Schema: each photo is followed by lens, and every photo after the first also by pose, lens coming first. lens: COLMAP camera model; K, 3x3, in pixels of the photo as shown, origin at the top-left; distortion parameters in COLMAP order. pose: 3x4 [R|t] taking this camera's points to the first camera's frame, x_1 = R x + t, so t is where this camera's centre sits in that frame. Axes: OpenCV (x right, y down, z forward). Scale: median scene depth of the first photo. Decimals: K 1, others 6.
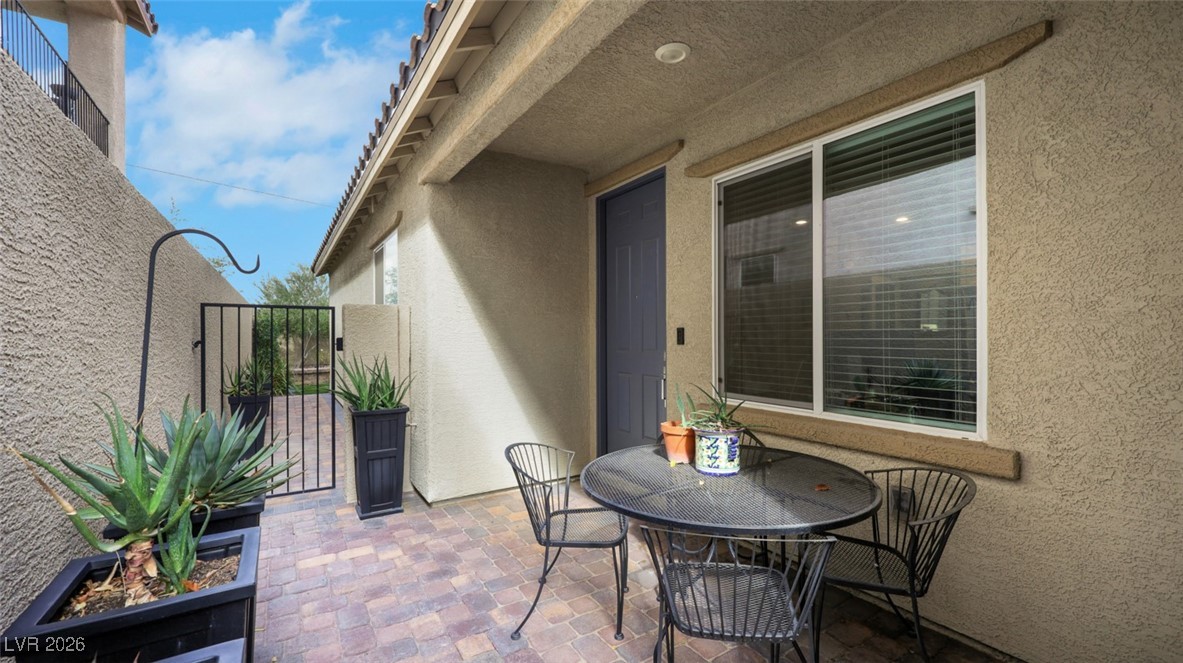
lens RADIAL K [[485.7, 0, 587.6], [0, 485.7, 320.4], [0, 0, 1]] dist [0.000363, 0.000176]
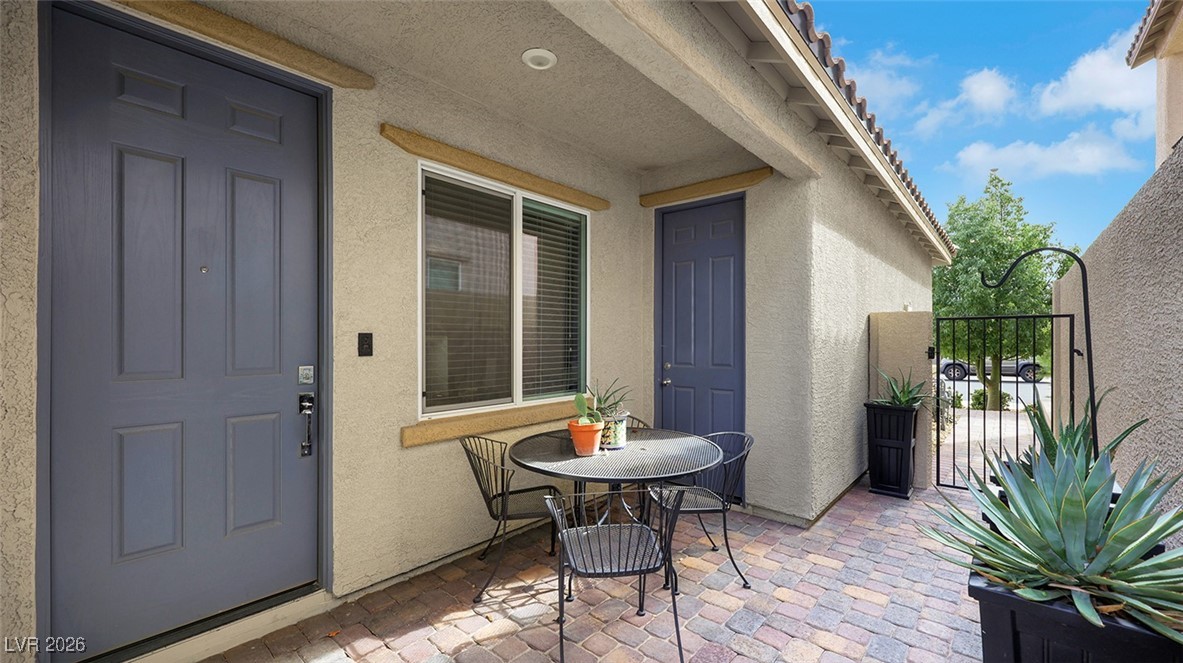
lens RADIAL K [[477.3, 0, 591.5], [0, 477.3, 331.5], [0, 0, 1]] dist [-0.000067, -0.000089]
pose [[-0.285057, 0.024209, 0.958205, -0.780863], [-0.023460, 0.999205, -0.032224, 0.037143], [-0.958223, -0.031665, -0.284263, 1.167070]]
